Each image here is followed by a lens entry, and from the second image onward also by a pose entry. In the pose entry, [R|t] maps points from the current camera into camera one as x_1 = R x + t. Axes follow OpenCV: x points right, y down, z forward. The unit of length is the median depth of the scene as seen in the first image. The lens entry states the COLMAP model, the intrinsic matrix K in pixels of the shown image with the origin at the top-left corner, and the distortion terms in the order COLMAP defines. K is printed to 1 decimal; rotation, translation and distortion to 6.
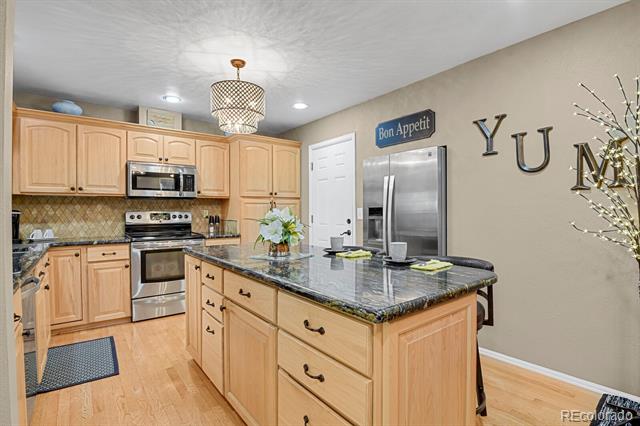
lens RADIAL K [[312.5, 0, 323.9], [0, 312.5, 213.6], [0, 0, 1]] dist [-0.028126, -0.001349]
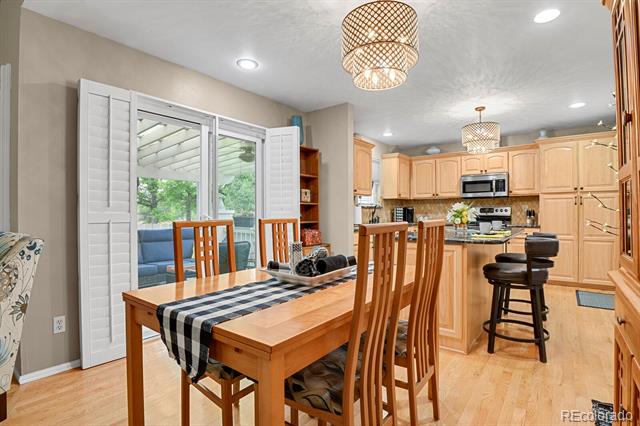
lens RADIAL K [[319.6, 0, 324.2], [0, 319.6, 213.3], [0, 0, 1]] dist [-0.026550, -0.001356]
pose [[0.253119, 0.005653, -0.967419, 0.797507], [-0.002071, 0.999984, 0.005301, 0.018723], [0.967433, 0.000662, 0.253127, -0.107202]]
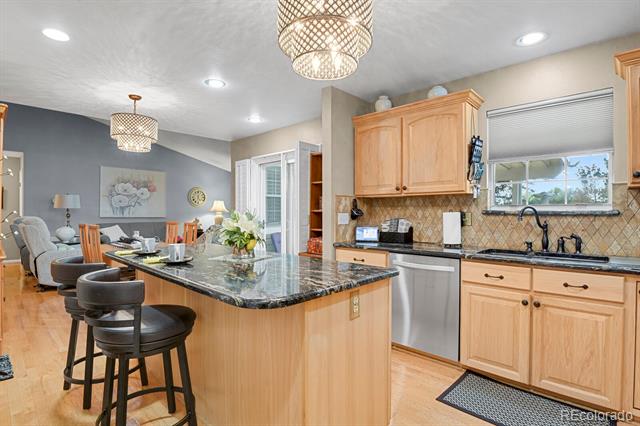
lens RADIAL K [[325.7, 0, 320.0], [0, 325.7, 213.0], [0, 0, 1]] dist [-0.023415, -0.000713]
pose [[-0.990738, 0.003476, -0.135740, -0.139161], [0.002446, 0.999967, 0.007750, -0.011624], [0.135762, 0.007346, -0.990714, 1.206897]]
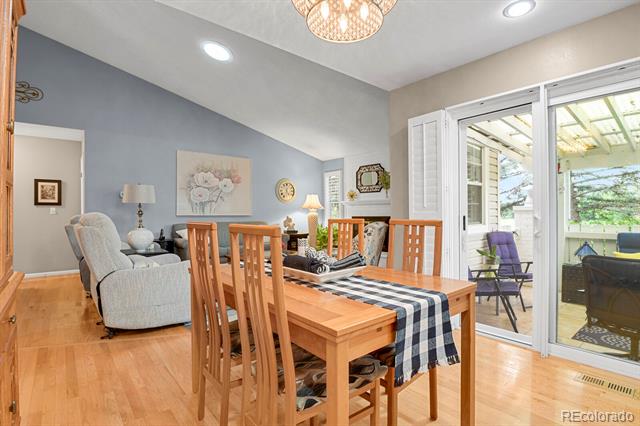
lens RADIAL K [[312.5, 0, 323.9], [0, 312.5, 213.6], [0, 0, 1]] dist [-0.028126, -0.001349]
pose [[-0.999347, 0.011021, -0.034399, 0.338422], [0.010790, 0.999918, 0.006889, 0.017298], [0.034472, 0.006513, -0.999384, 0.482268]]
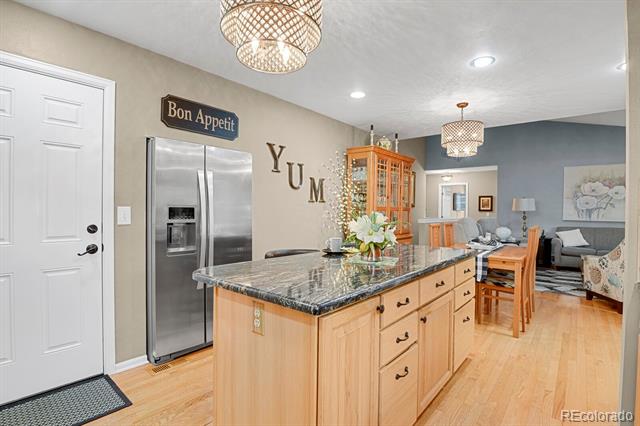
lens RADIAL K [[312.5, 0, 323.9], [0, 312.5, 213.6], [0, 0, 1]] dist [-0.028126, -0.001349]
pose [[-0.208972, -0.003263, 0.977916, -0.616271], [-0.005684, 0.999982, 0.002122, -0.007817], [-0.977905, -0.005115, -0.208987, 0.783333]]
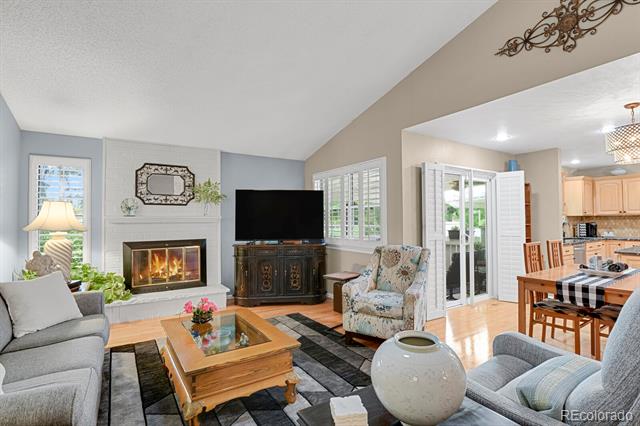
lens RADIAL K [[312.5, 0, 323.9], [0, 312.5, 213.6], [0, 0, 1]] dist [-0.028126, -0.001349]
pose [[-0.094489, -0.016005, -0.995397, 1.253863], [0.002325, 0.999864, -0.016298, -0.040436], [0.995523, -0.003854, -0.094439, -0.698178]]
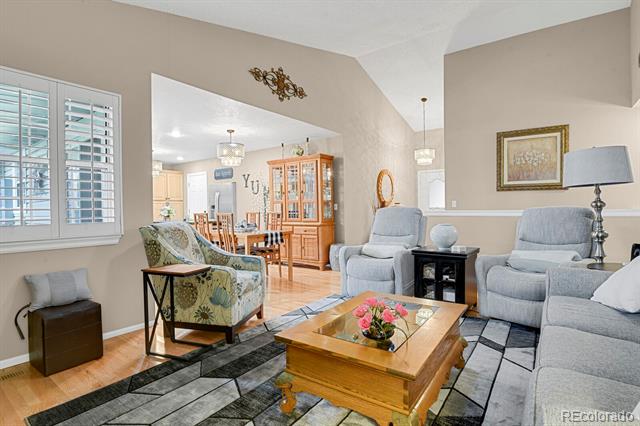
lens RADIAL K [[319.6, 0, 324.2], [0, 319.6, 213.3], [0, 0, 1]] dist [-0.026550, -0.001356]
pose [[0.962720, -0.011558, 0.270253, 0.310485], [0.009061, 0.999904, 0.010486, 0.022836], [-0.270348, -0.007647, 0.962732, -1.513759]]
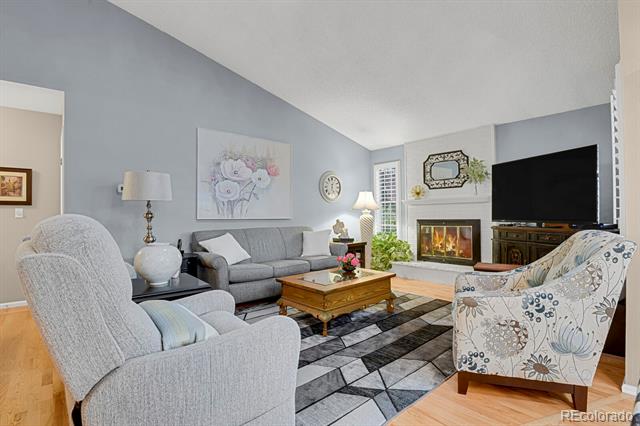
lens RADIAL K [[312.5, 0, 323.9], [0, 312.5, 213.6], [0, 0, 1]] dist [-0.028126, -0.001349]
pose [[-0.998393, 0.014116, -0.054887, 0.657259], [0.014184, 0.999899, -0.000854, 0.016917], [0.054869, -0.001631, -0.998492, -0.003400]]
